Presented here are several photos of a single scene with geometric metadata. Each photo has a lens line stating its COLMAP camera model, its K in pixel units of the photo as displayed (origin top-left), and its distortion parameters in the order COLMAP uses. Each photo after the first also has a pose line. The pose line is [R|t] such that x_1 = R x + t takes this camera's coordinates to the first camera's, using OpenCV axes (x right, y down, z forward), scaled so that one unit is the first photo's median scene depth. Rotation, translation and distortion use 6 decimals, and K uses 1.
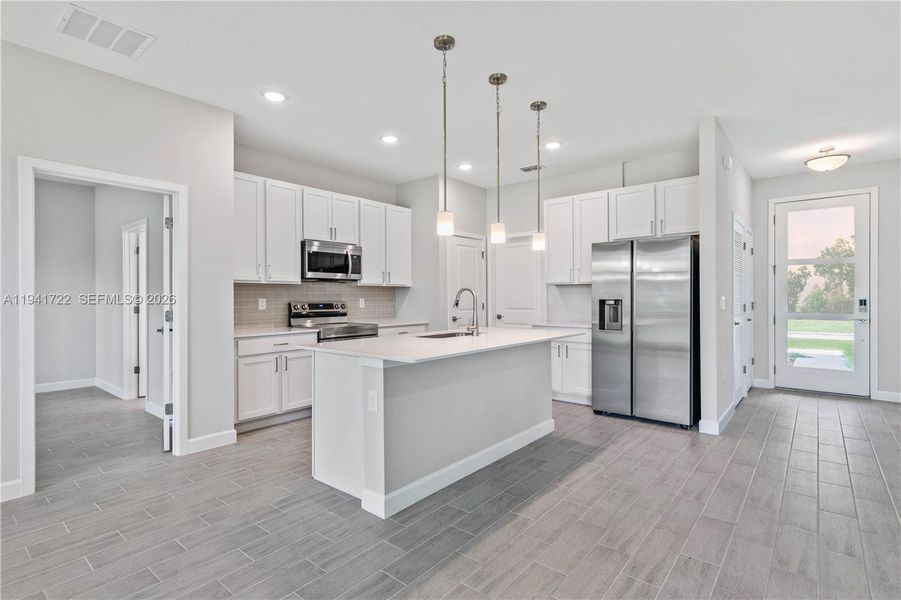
lens RADIAL K [[425.5, 0, 439.1], [0, 425.5, 298.1], [0, 0, 1]] dist [0.002177, 0.000692]
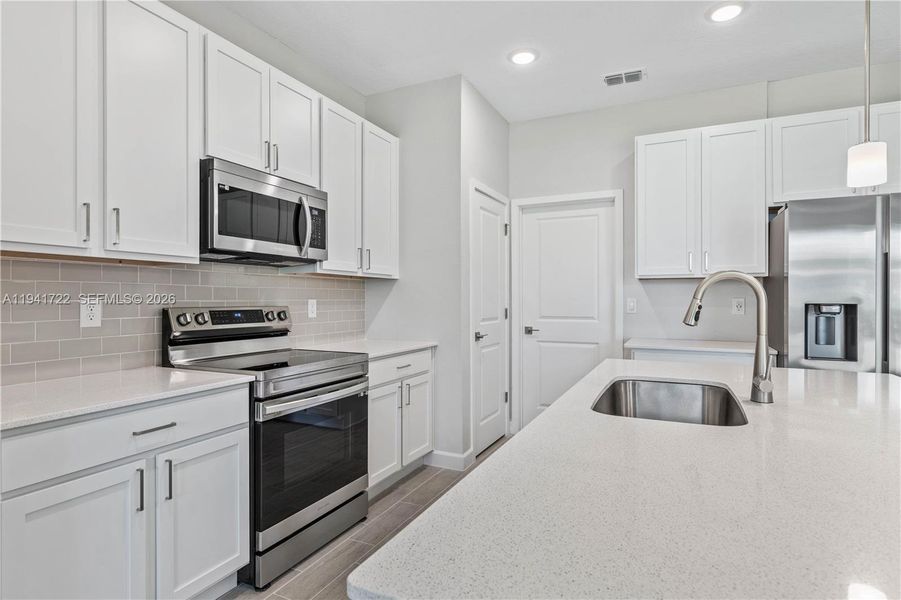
lens RADIAL K [[482.5, 0, 450.5], [0, 482.5, 300.0], [0, 0, 1]] dist [0.002535, 0.000418]
pose [[0.966572, 0.004665, 0.256355, -0.190558], [-0.004455, 0.999989, -0.001400, 0.001430], [-0.256358, 0.000211, 0.966582, 0.442479]]
